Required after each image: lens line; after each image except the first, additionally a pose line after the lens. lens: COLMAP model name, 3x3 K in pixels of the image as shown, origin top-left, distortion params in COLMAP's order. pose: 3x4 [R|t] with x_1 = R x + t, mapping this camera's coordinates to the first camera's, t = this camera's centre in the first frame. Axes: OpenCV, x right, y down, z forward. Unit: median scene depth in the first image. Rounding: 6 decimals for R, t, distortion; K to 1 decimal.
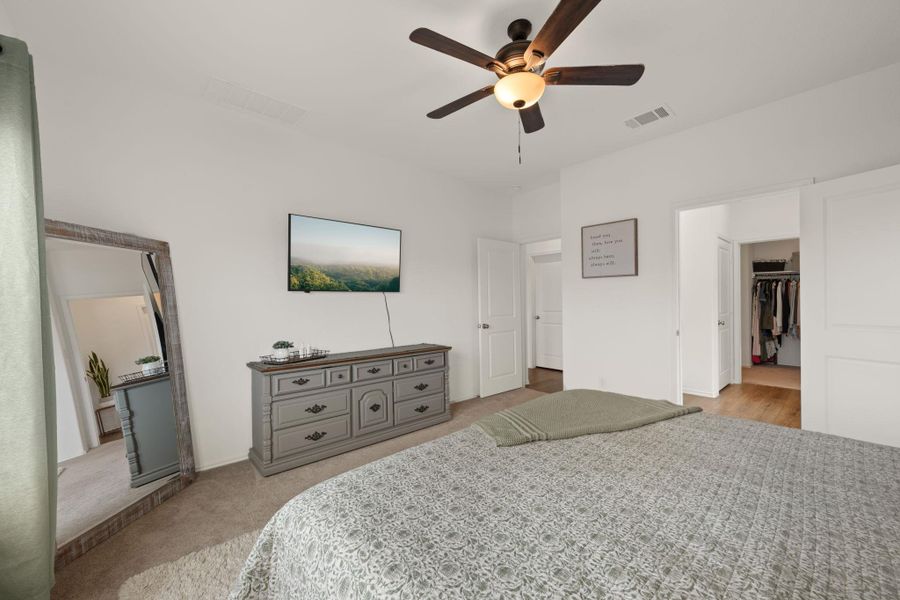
lens RADIAL K [[348.6, 0, 452.4], [0, 348.6, 299.8], [0, 0, 1]] dist [0.000378, 0.000866]
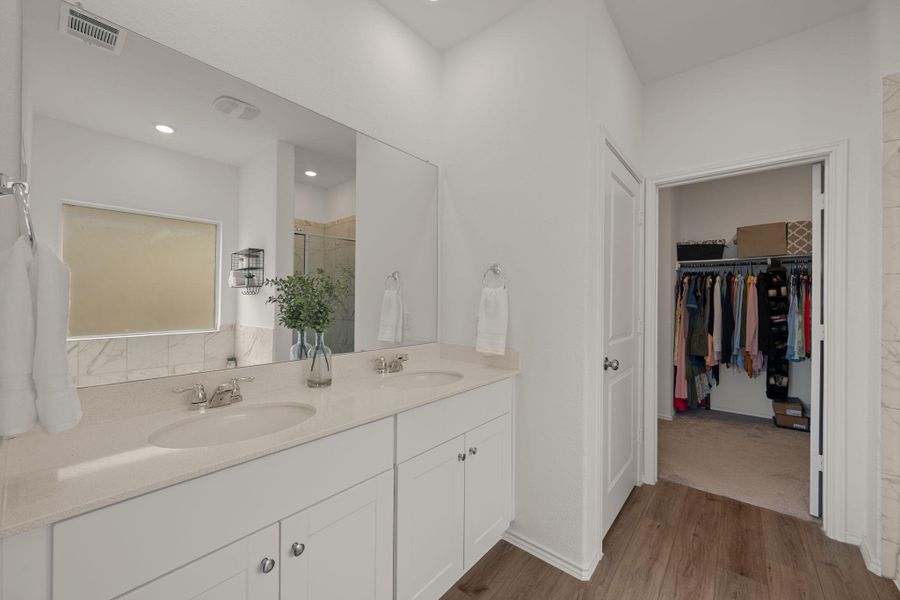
lens RADIAL K [[348.6, 0, 447.5], [0, 348.6, 300.6], [0, 0, 1]] dist [0.000378, 0.000866]
pose [[0.989627, 0.015658, 0.142804, 0.390256], [-0.015564, 0.999877, -0.001776, -0.001260], [-0.142814, -0.000465, 0.989749, 0.468896]]
